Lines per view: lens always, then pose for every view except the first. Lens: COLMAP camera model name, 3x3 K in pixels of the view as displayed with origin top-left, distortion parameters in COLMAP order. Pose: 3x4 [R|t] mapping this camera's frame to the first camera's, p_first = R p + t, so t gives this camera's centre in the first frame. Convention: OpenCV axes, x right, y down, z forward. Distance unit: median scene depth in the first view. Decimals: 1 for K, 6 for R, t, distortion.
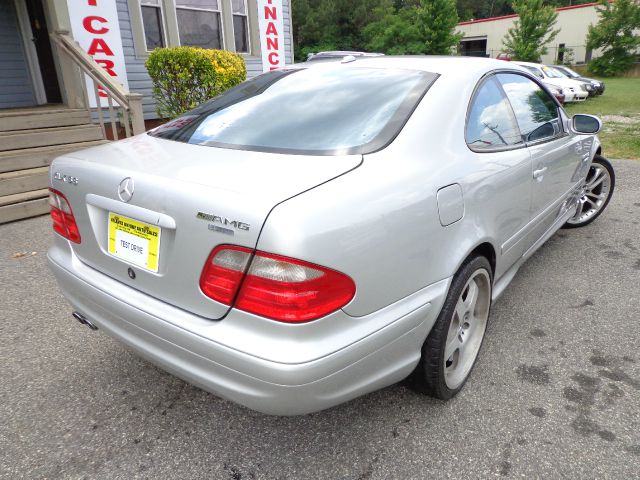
lens RADIAL K [[459.8, 0, 312.4], [0, 459.8, 260.1], [0, 0, 1]] dist [-0.009216, 0.011602]
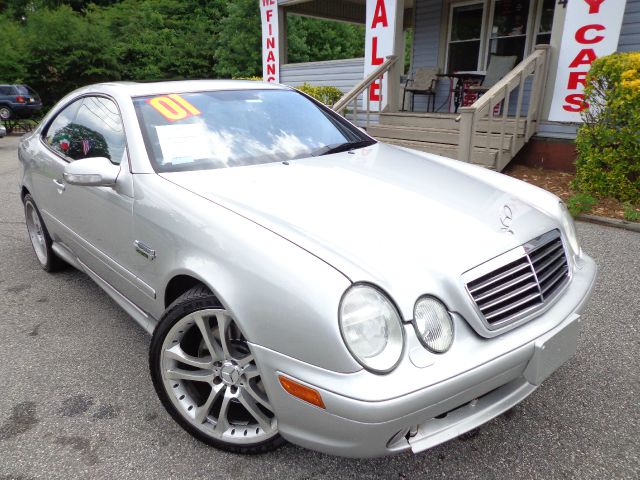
lens RADIAL K [[468.7, 0, 320.0], [0, 468.7, 252.2], [0, 0, 1]] dist [0.000430, 0.004590]
pose [[-0.186877, 0.340030, -0.921660, 1.230779], [-0.365344, 0.846840, 0.386504, -0.598038], [0.911922, 0.408951, -0.034028, 1.388394]]
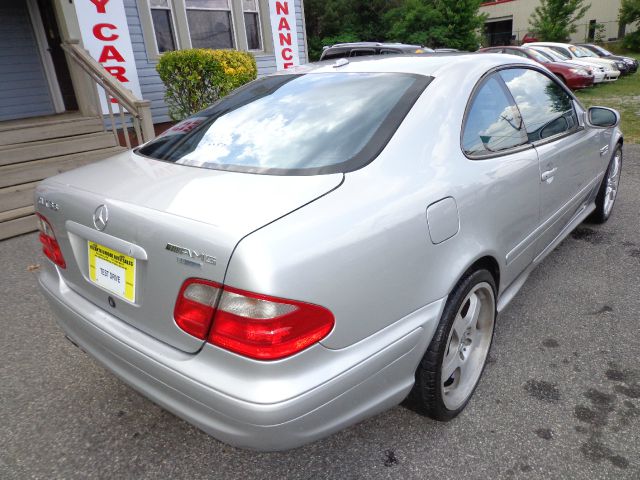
lens RADIAL K [[459.8, 0, 312.4], [0, 459.8, 260.1], [0, 0, 1]] dist [-0.009216, 0.011602]
pose [[0.997963, -0.024863, -0.058749, 0.050985], [0.025942, 0.999507, 0.017674, -0.035687], [0.058281, -0.019162, 0.998116, 0.024610]]
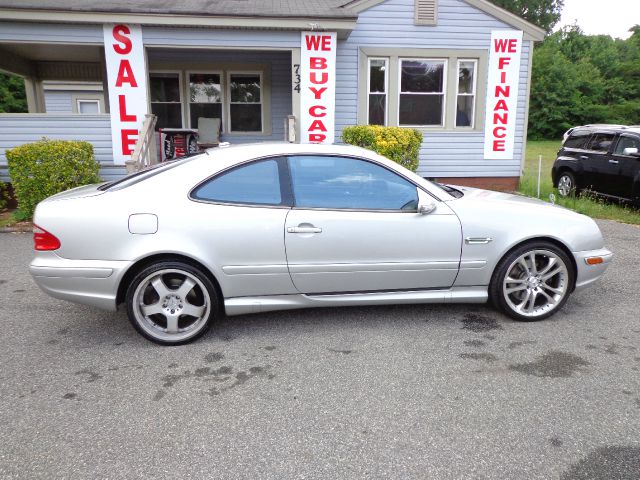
lens RADIAL K [[468.7, 0, 320.0], [0, 468.7, 252.2], [0, 0, 1]] dist [0.000430, 0.004590]
pose [[0.705841, 0.183522, -0.684184, 1.195364], [-0.282969, 0.958497, -0.034824, -0.076365], [0.649397, 0.218183, 0.728477, 0.060685]]
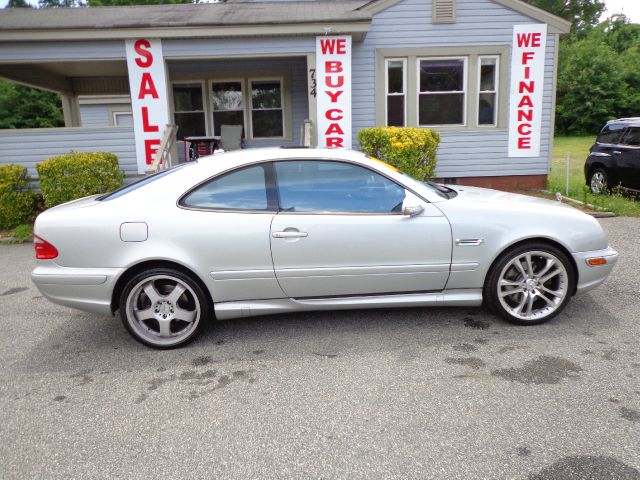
lens RADIAL K [[470.9, 0, 320.8], [0, 470.9, 251.4], [0, 0, 1]] dist [-0.001159, 0.003366]
pose [[0.650221, 0.167259, -0.741105, 1.281897], [-0.271545, 0.962195, -0.021089, -0.111815], [0.709560, 0.214956, 0.671058, 0.141369]]
